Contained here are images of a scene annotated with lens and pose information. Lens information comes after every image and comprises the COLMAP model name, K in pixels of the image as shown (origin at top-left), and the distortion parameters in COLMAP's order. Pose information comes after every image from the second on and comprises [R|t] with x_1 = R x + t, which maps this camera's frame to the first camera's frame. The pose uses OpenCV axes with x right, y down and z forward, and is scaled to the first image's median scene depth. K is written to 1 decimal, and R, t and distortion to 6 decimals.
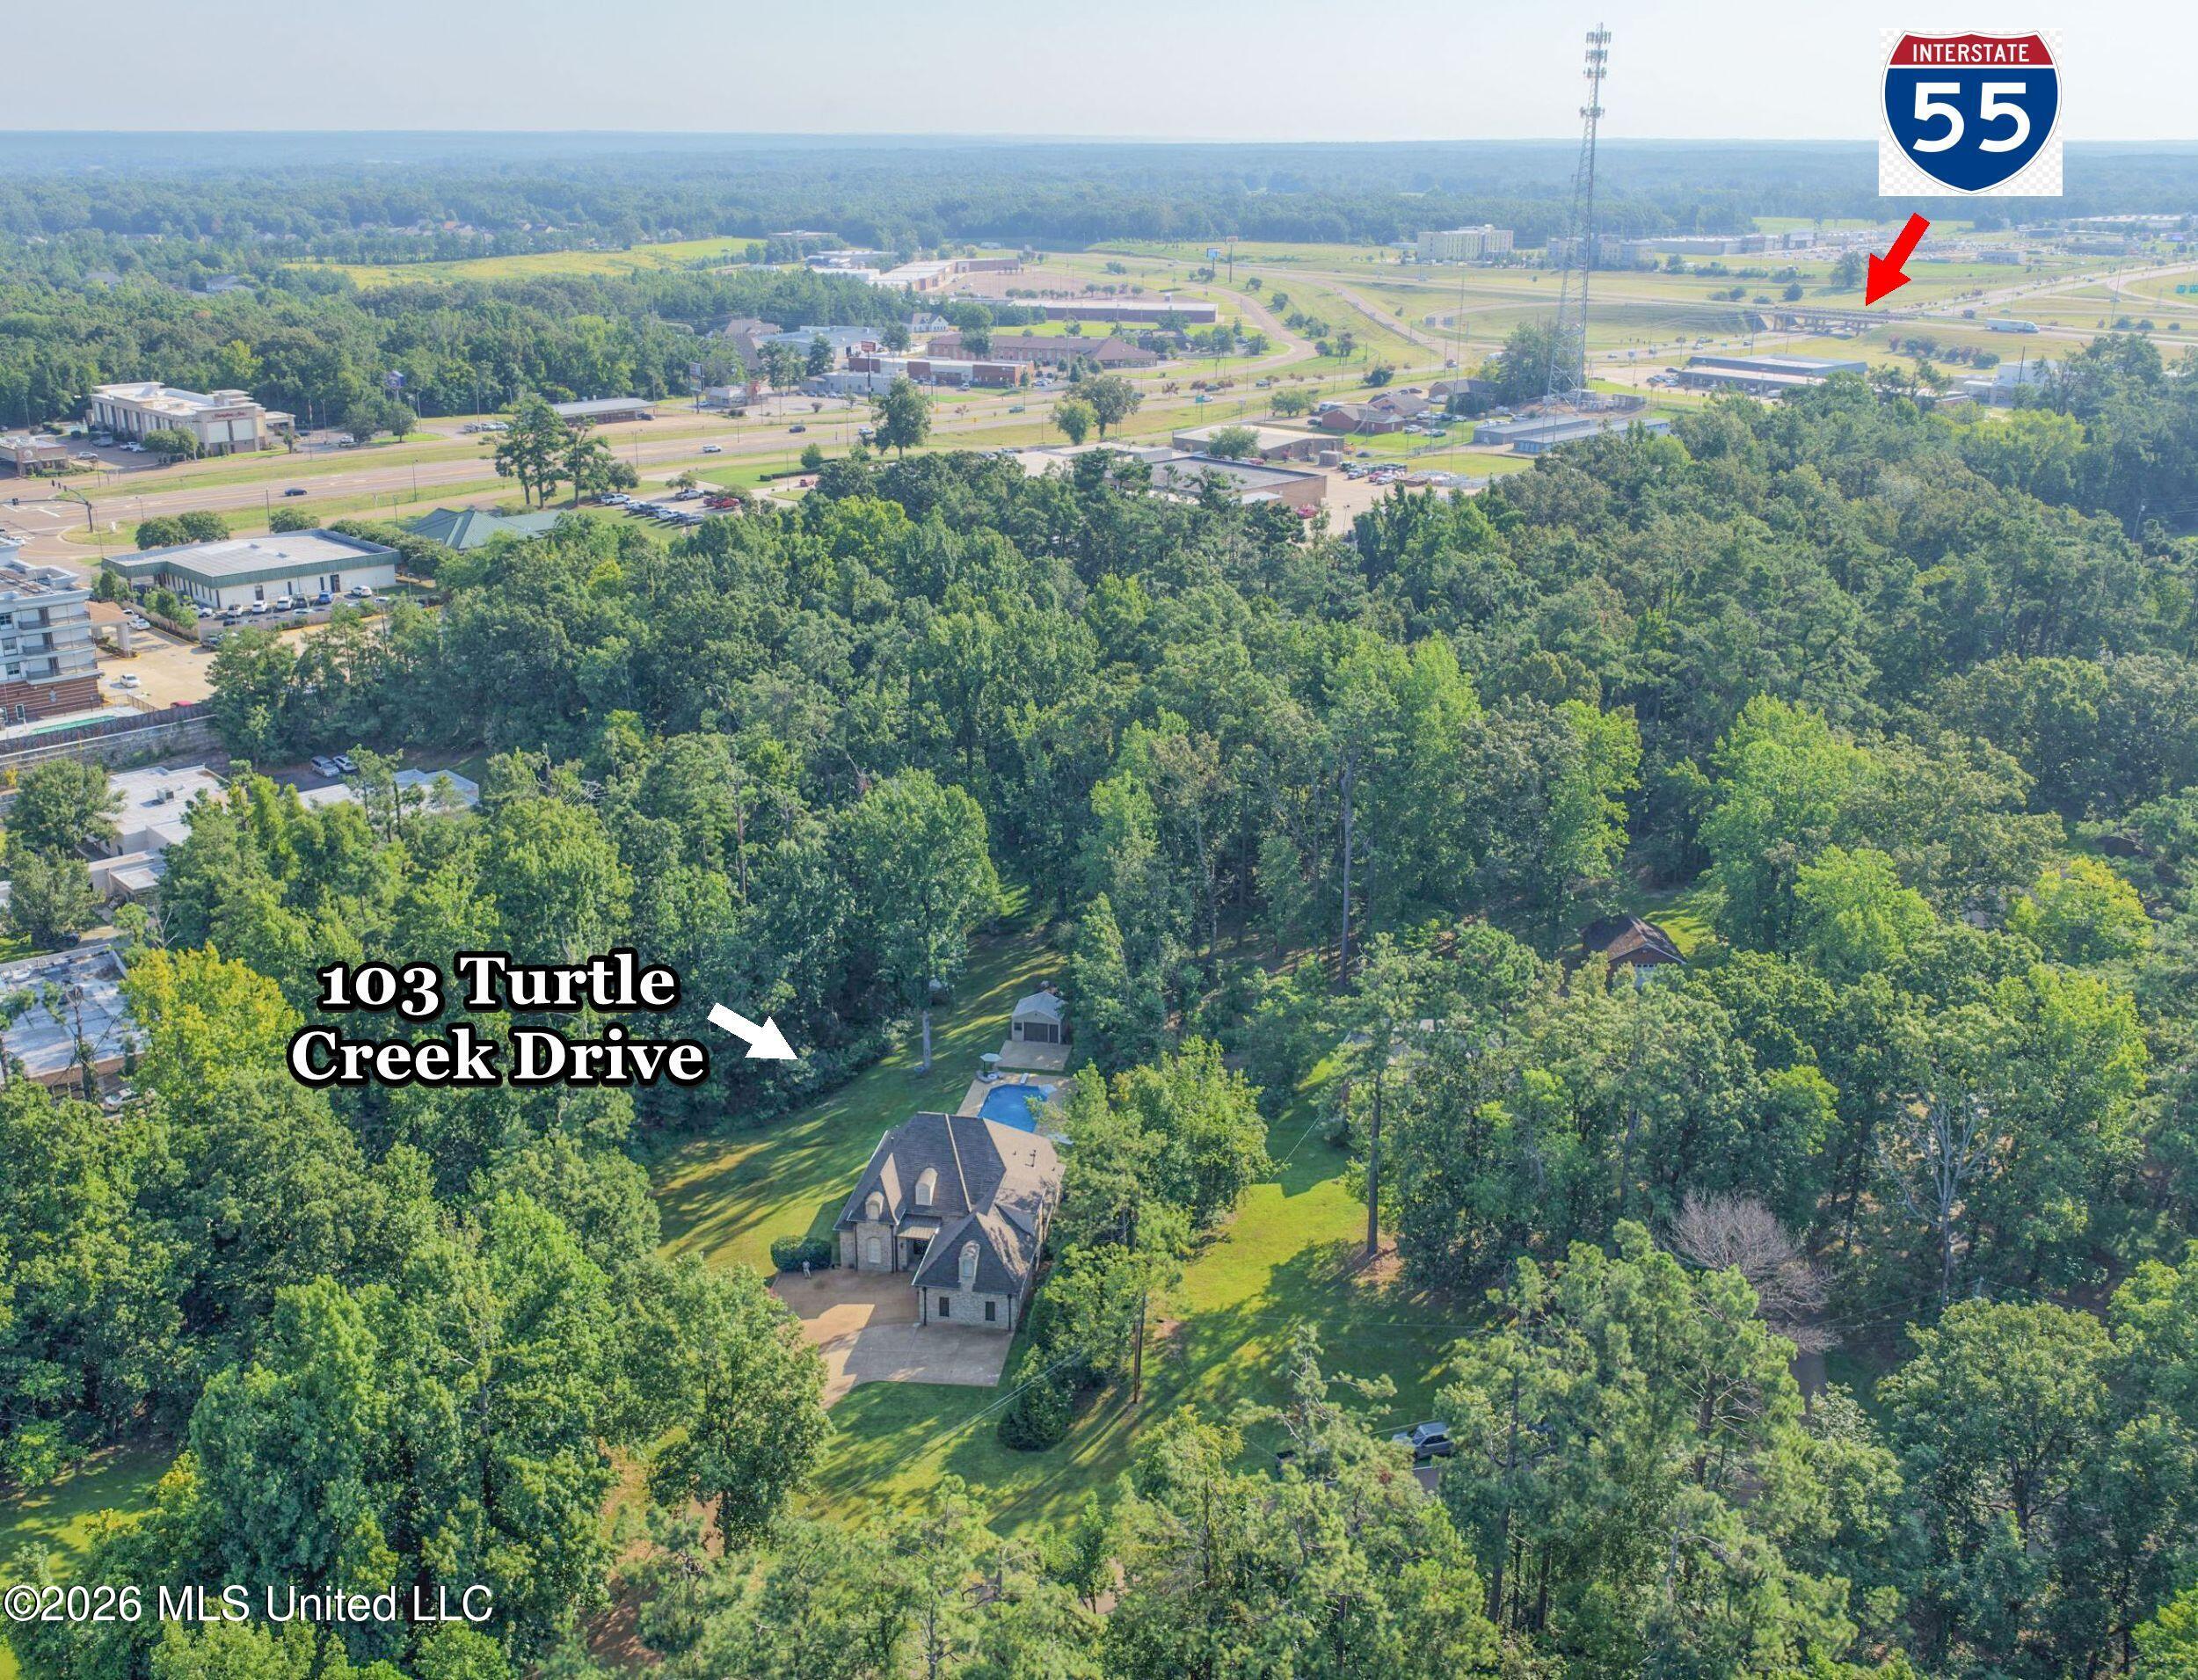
lens RADIAL K [[2076.4, 0, 1051.4], [0, 2076.4, 850.0], [0, 0, 1]] dist [0.006841, 0.000000]
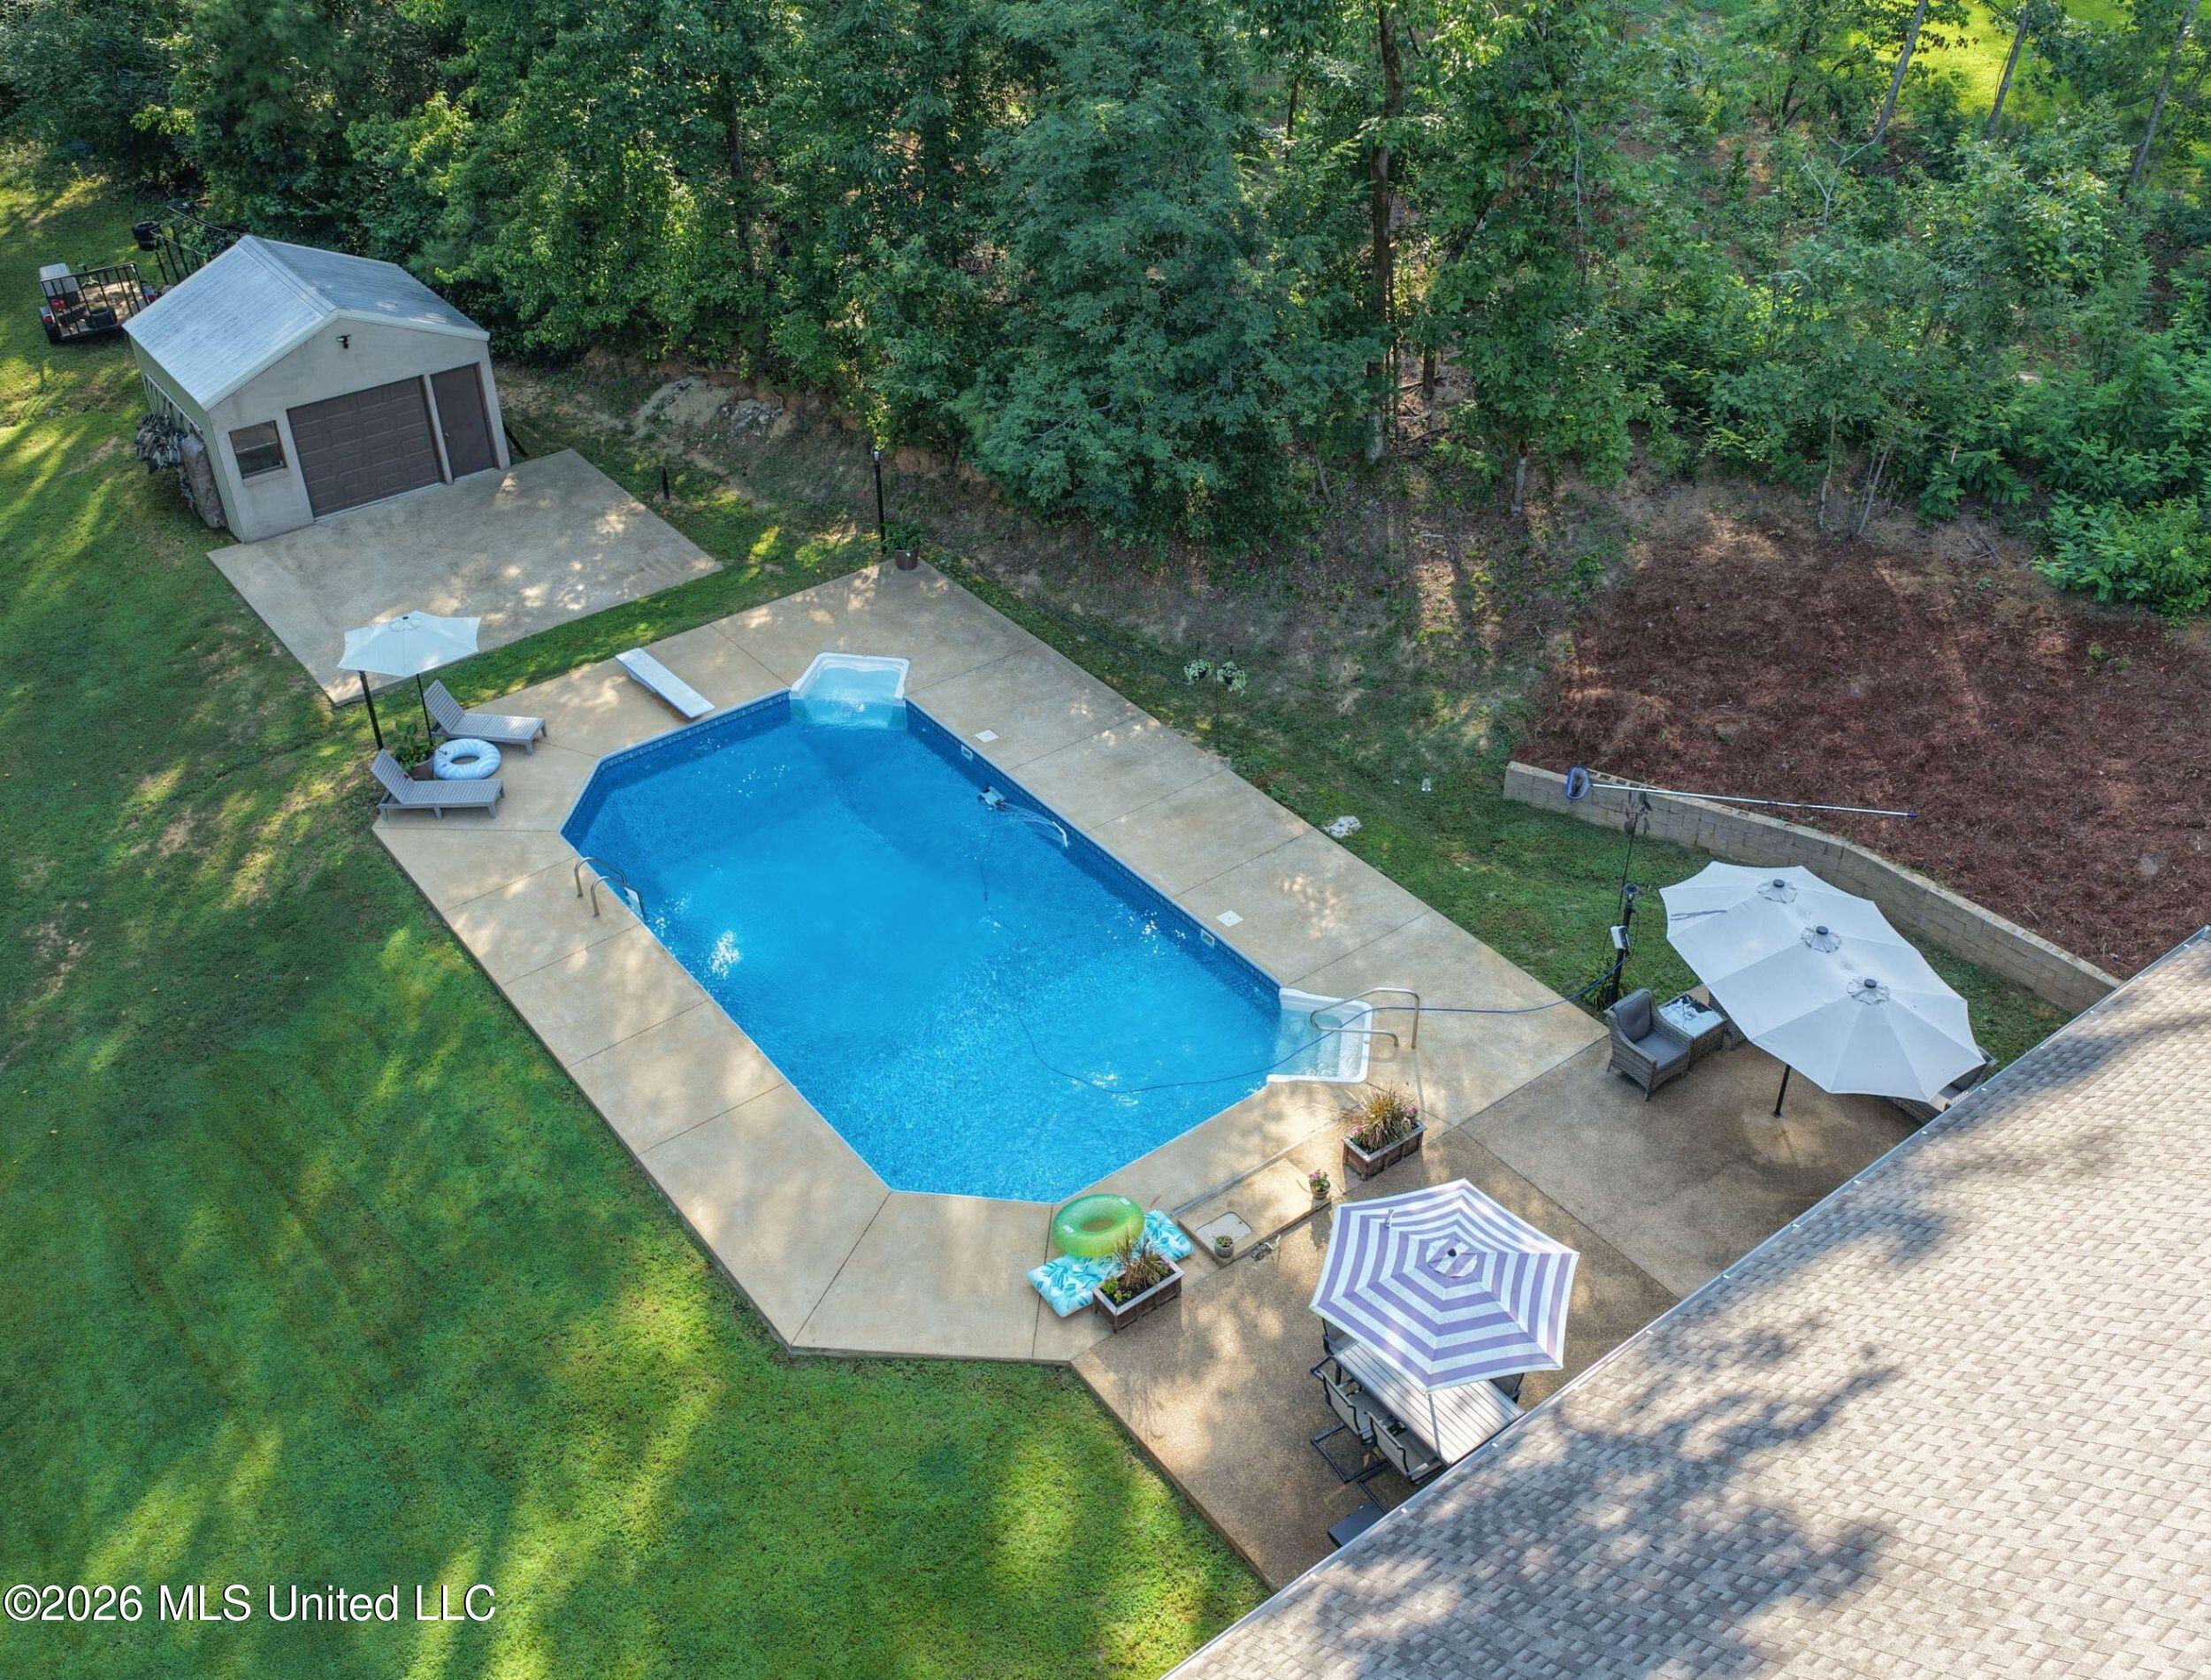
lens RADIAL K [[2088.5, 0, 1119.8], [0, 2088.5, 822.7], [0, 0, 1]] dist [0.006841, 0.000000]
pose [[0.673077, -0.435069, 0.598066, -0.102197], [0.251496, 0.895118, 0.368122, 0.079380], [-0.695498, -0.097363, 0.711901, 0.977284]]
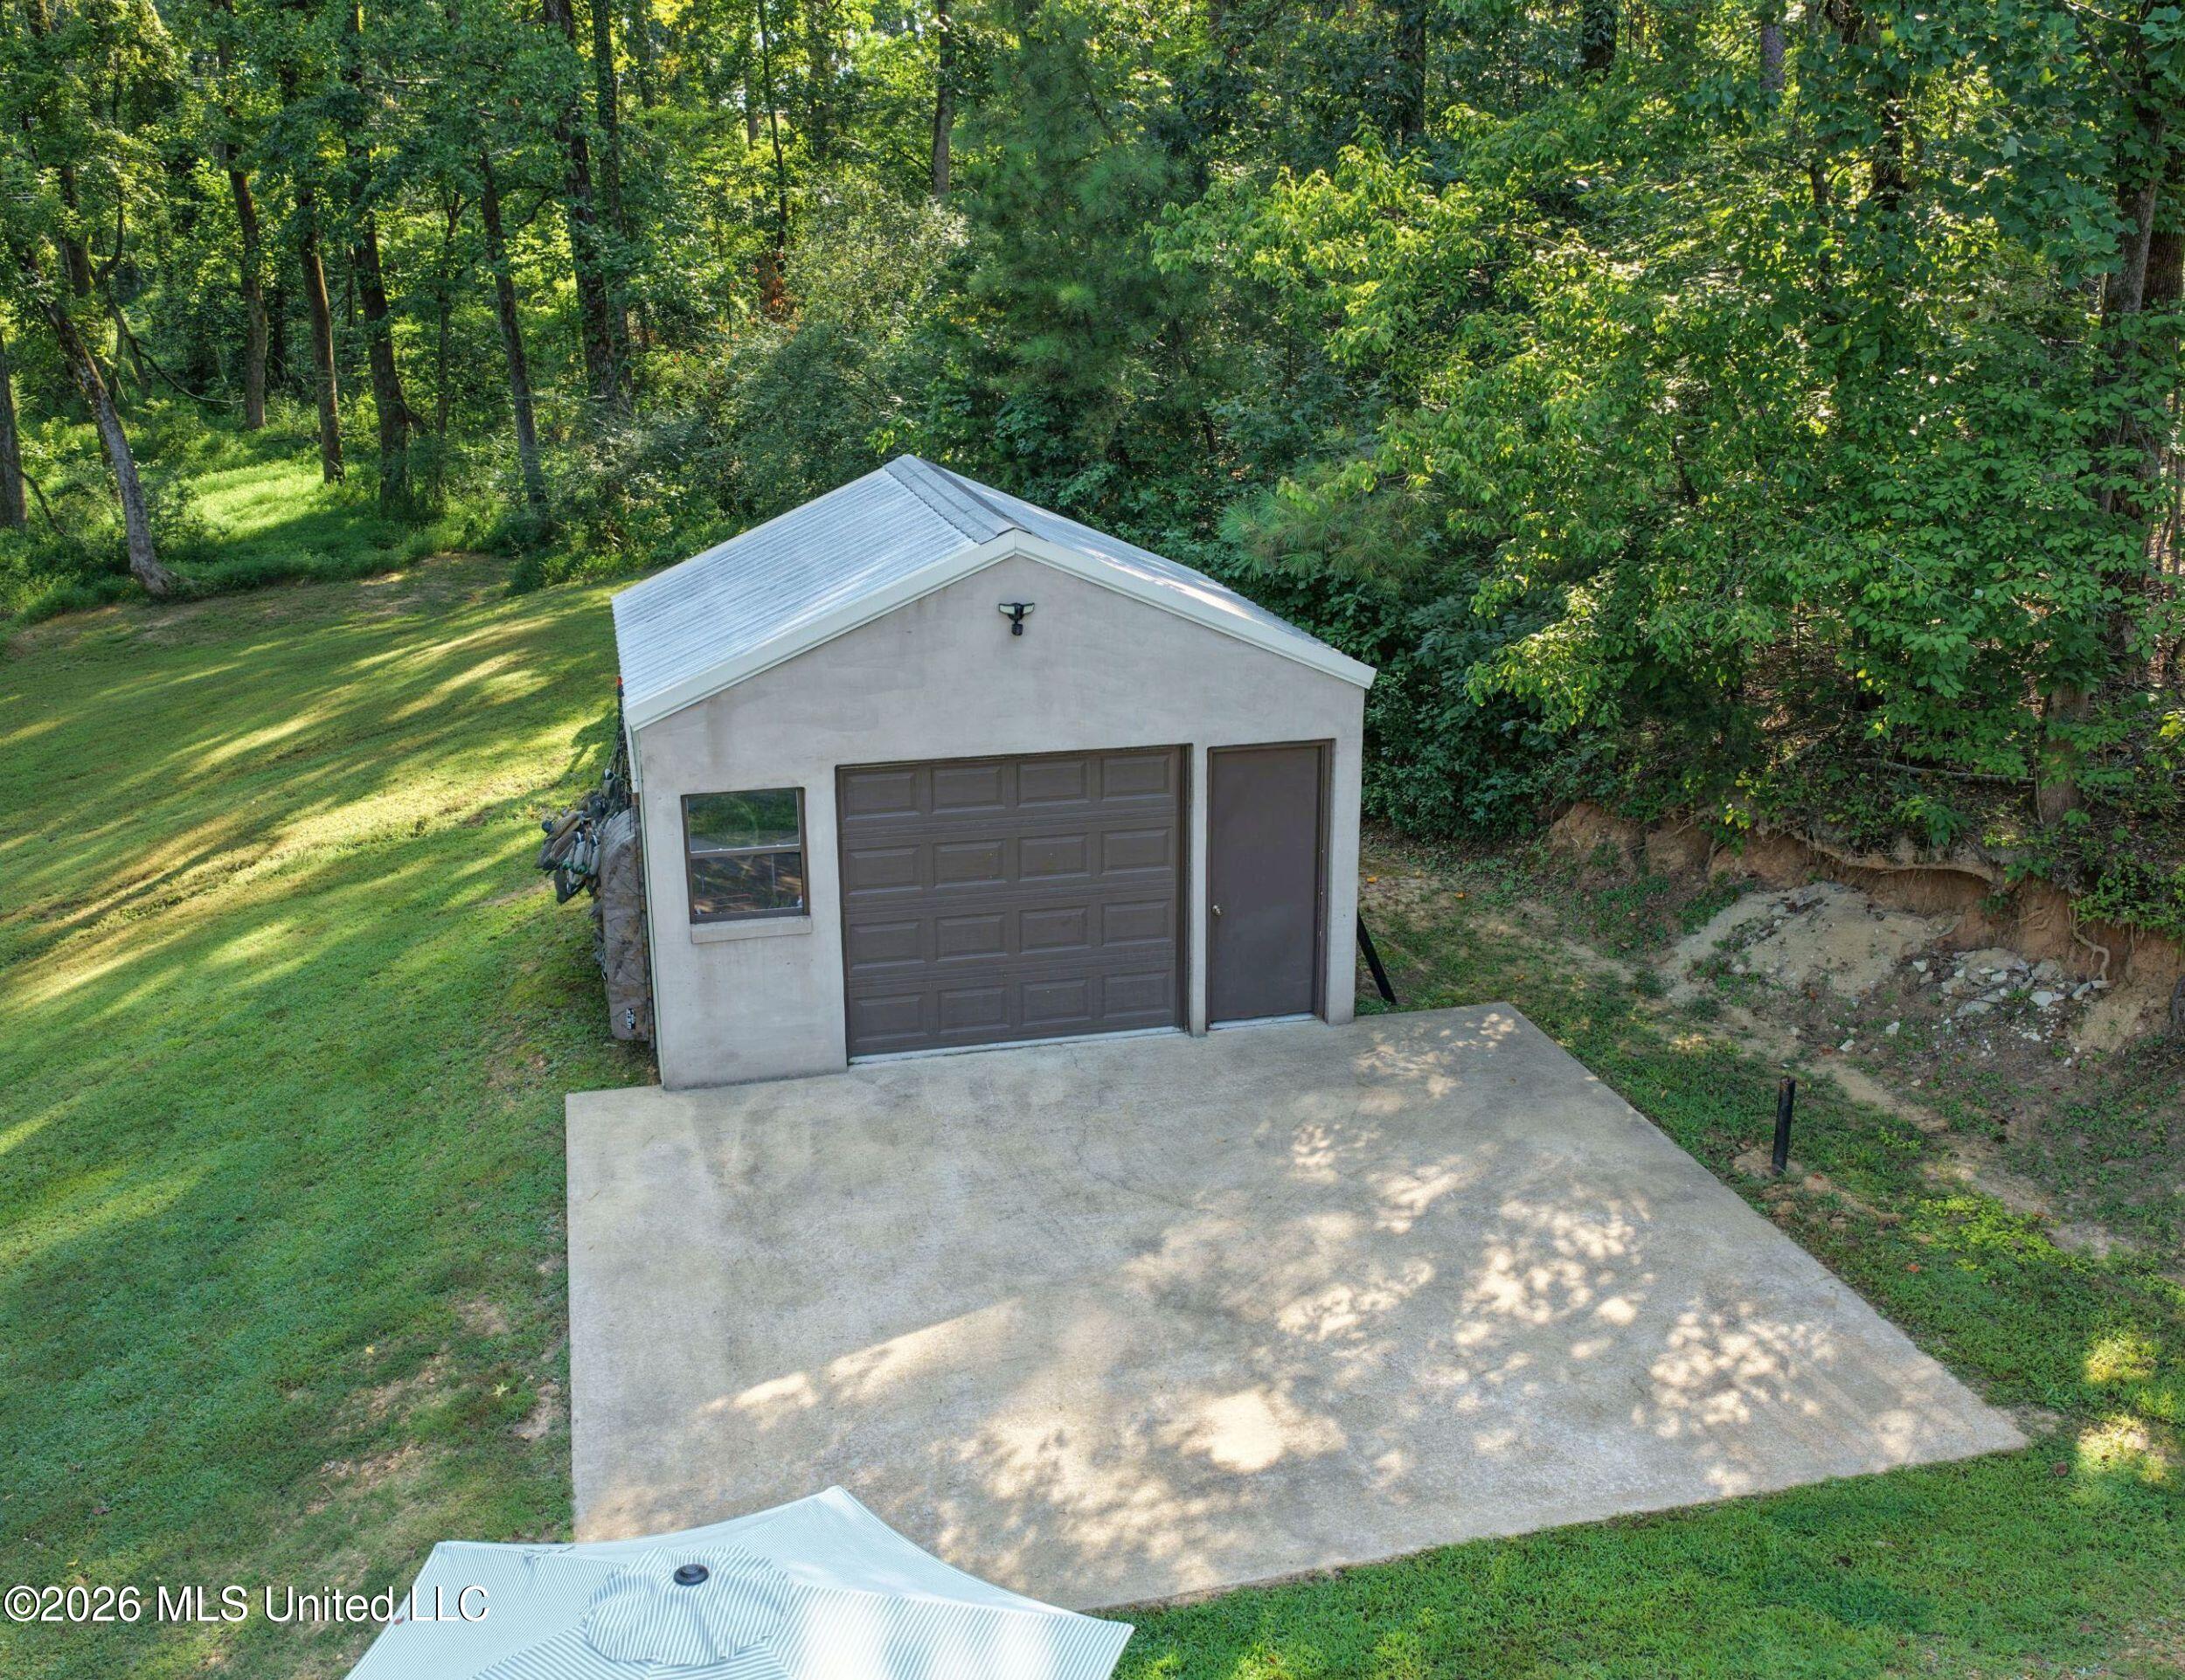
lens RADIAL K [[2078.3, 0, 1137.3], [0, 2078.3, 840.4], [0, 0, 1]] dist [0.001821, 0.000000]
pose [[0.905563, -0.127053, 0.404738, -0.037901], [0.142348, 0.989786, -0.007783, 0.103349], [-0.399615, 0.064661, 0.914400, 1.109787]]
